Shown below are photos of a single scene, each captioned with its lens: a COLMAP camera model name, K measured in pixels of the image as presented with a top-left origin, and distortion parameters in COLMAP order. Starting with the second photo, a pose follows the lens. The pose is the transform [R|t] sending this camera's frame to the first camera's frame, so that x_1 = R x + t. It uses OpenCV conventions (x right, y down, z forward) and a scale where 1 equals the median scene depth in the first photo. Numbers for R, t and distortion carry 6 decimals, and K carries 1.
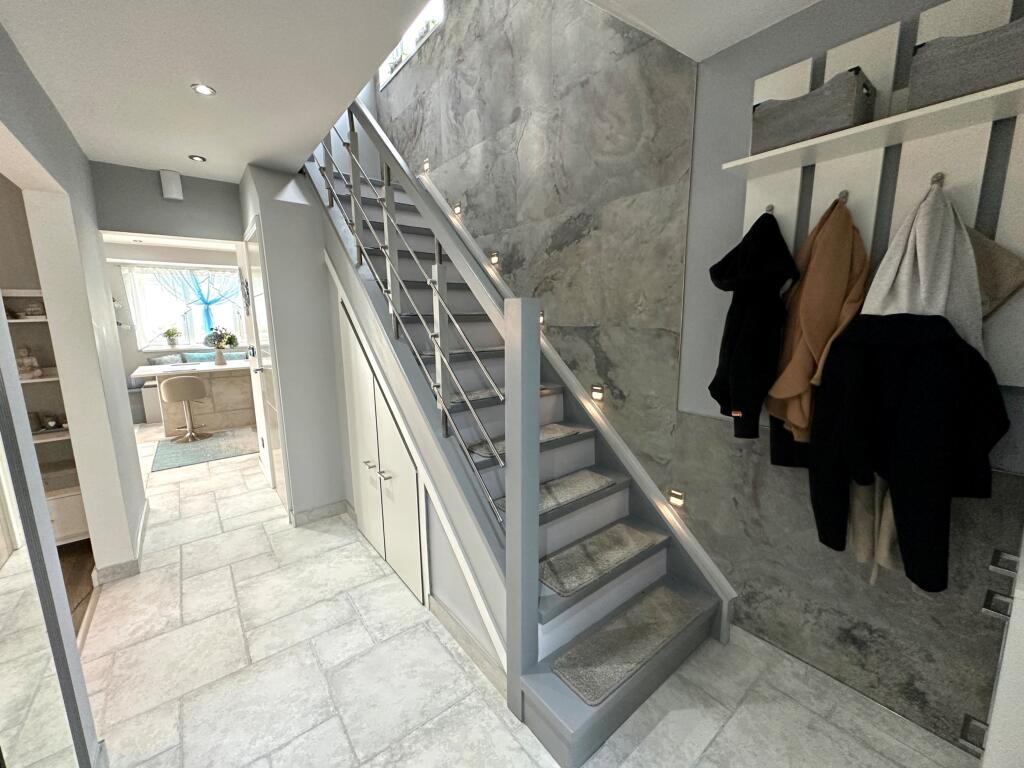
lens RADIAL K [[411.9, 0, 512.0], [0, 411.9, 382.4], [0, 0, 1]] dist [-0.001568, 0.000447]
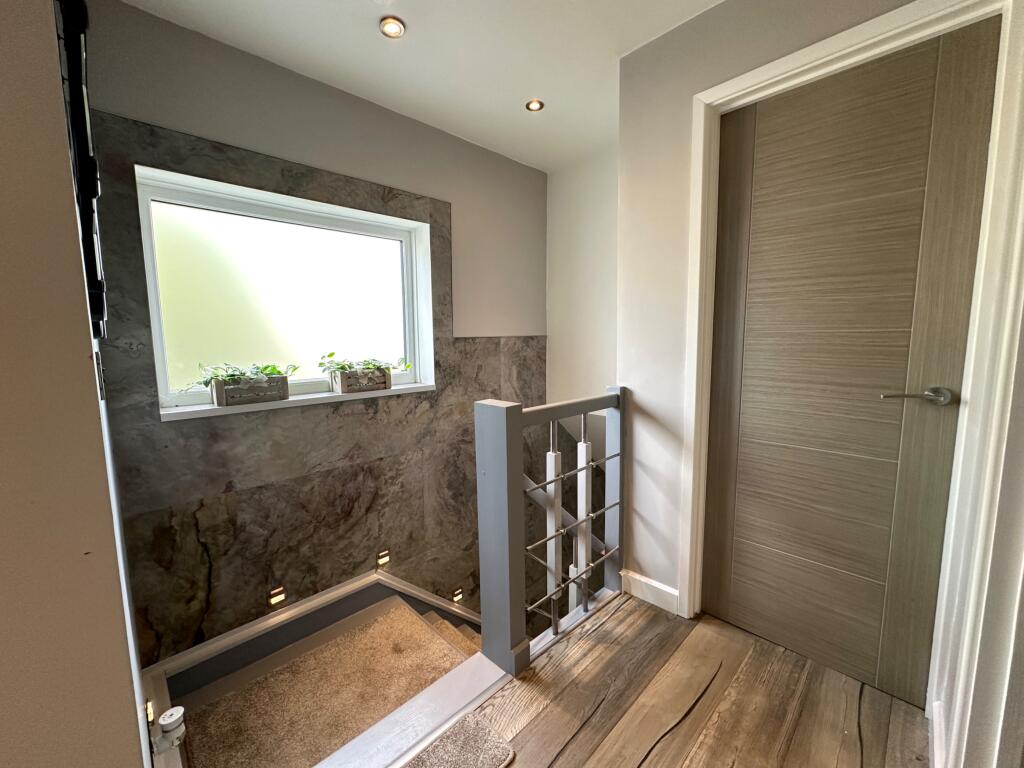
lens RADIAL K [[411.9, 0, 512.0], [0, 411.9, 382.4], [0, 0, 1]] dist [-0.001568, 0.000447]
pose [[-0.105175, -0.098572, 0.989556, -0.901407], [0.176390, 0.977448, 0.116113, -0.898153], [-0.978685, 0.186760, -0.085415, 0.867245]]
